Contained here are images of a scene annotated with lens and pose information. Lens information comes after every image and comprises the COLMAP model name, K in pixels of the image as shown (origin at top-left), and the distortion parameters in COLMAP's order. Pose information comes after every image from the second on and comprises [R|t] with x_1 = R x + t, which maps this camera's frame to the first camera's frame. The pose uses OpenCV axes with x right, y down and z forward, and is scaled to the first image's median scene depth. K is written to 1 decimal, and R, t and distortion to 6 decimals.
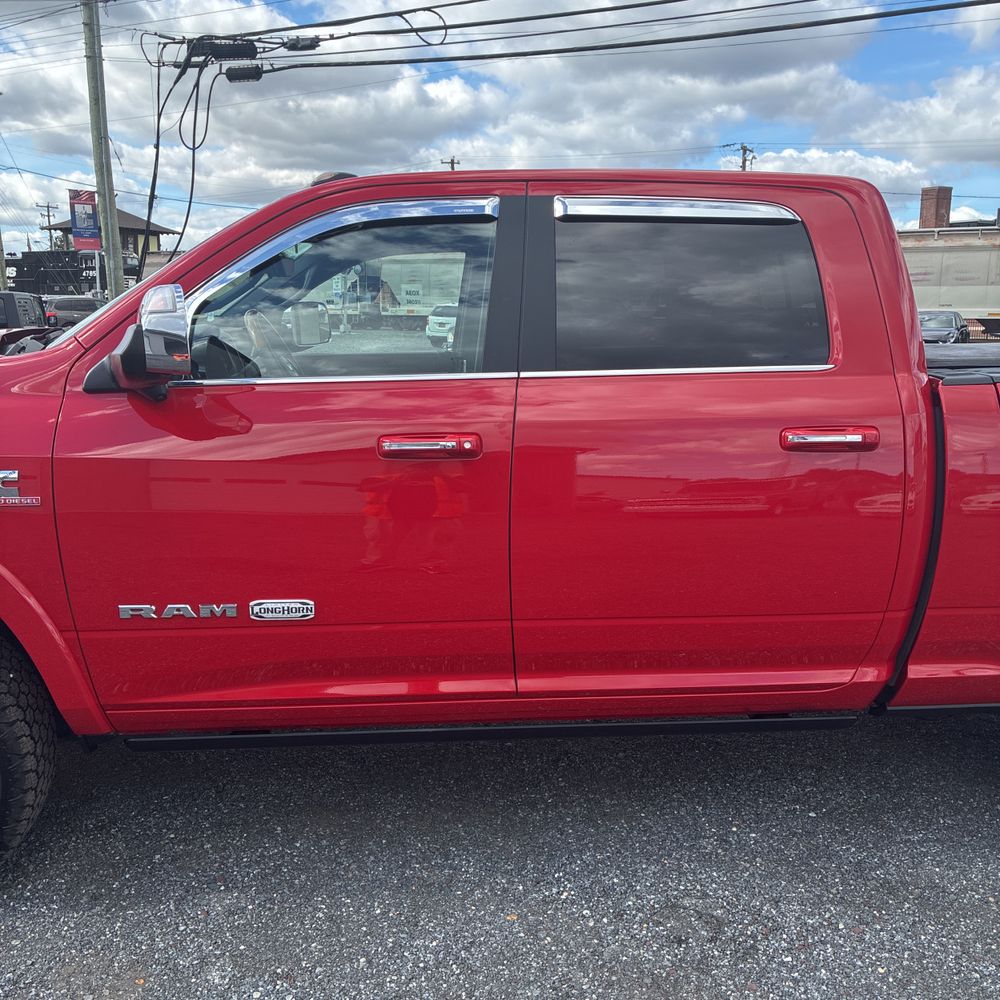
lens RADIAL K [[1010.2, 0, 500.0], [0, 1010.2, 500.0], [0, 0, 1]] dist [0.029817, -0.014537]
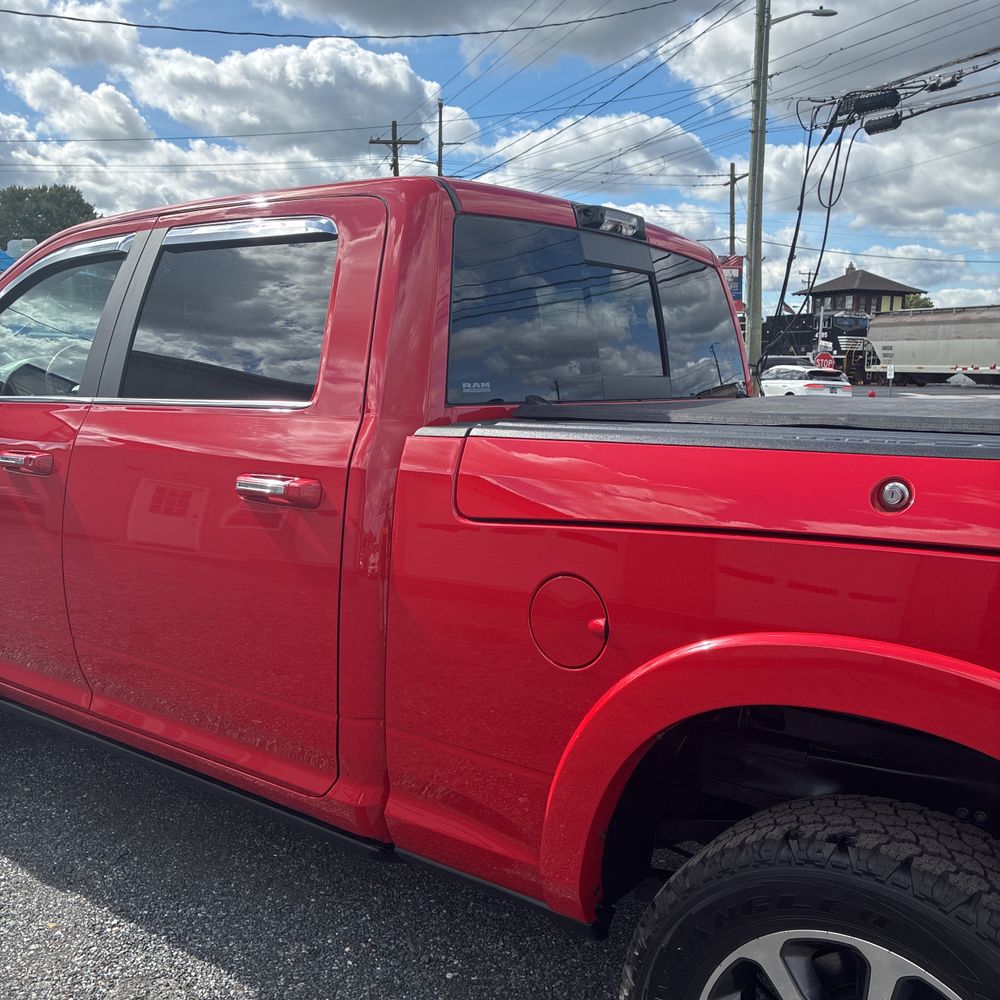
lens RADIAL K [[1019.1, 0, 499.5], [0, 1019.1, 482.6], [0, 0, 1]] dist [-0.000239, 0.048295]
pose [[0.753417, 0.083193, -0.652258, 0.128707], [-0.133101, 0.990724, -0.027381, -0.006734], [0.643930, 0.107446, 0.757502, 0.063906]]
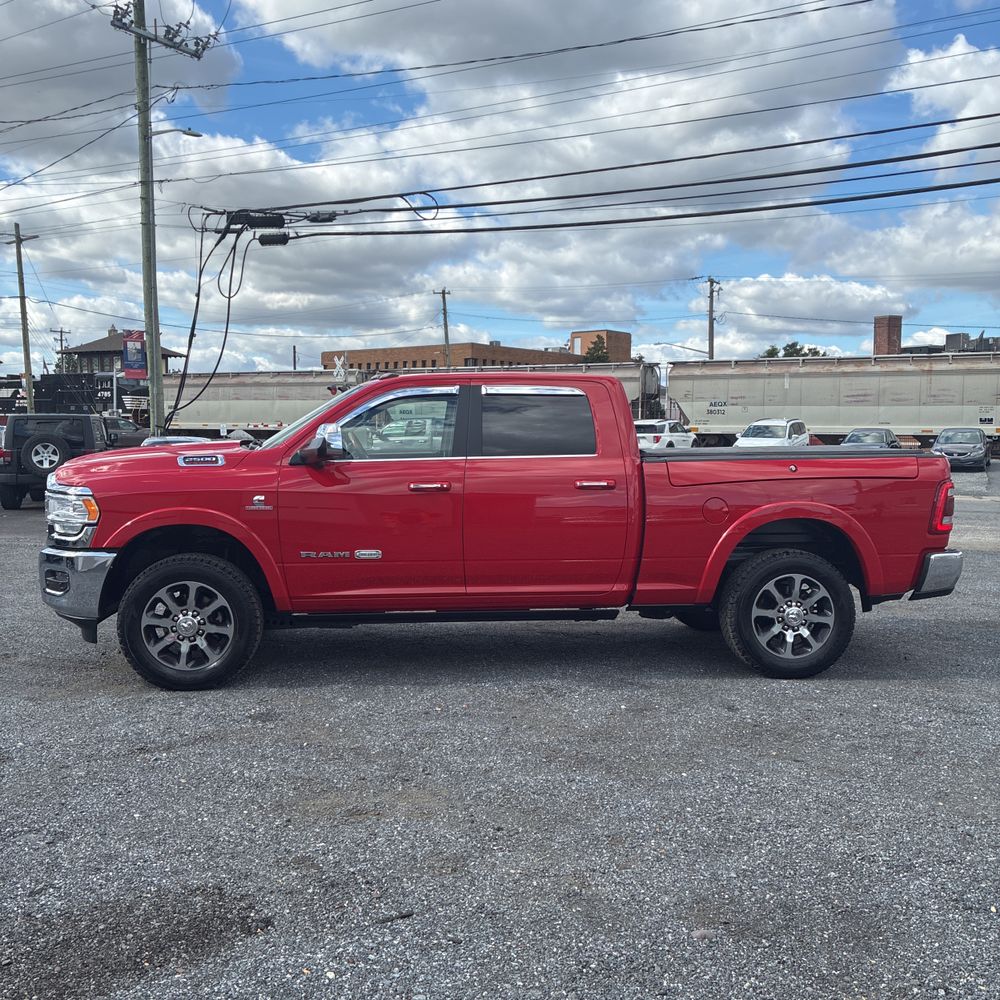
lens RADIAL K [[1010.2, 0, 500.0], [0, 1010.2, 500.0], [0, 0, 1]] dist [0.029817, -0.014537]
pose [[0.999959, -0.002073, 0.008858, 0.009875], [0.003059, 0.993611, -0.112819, 0.031774], [-0.008567, 0.112841, 0.993576, -0.177084]]
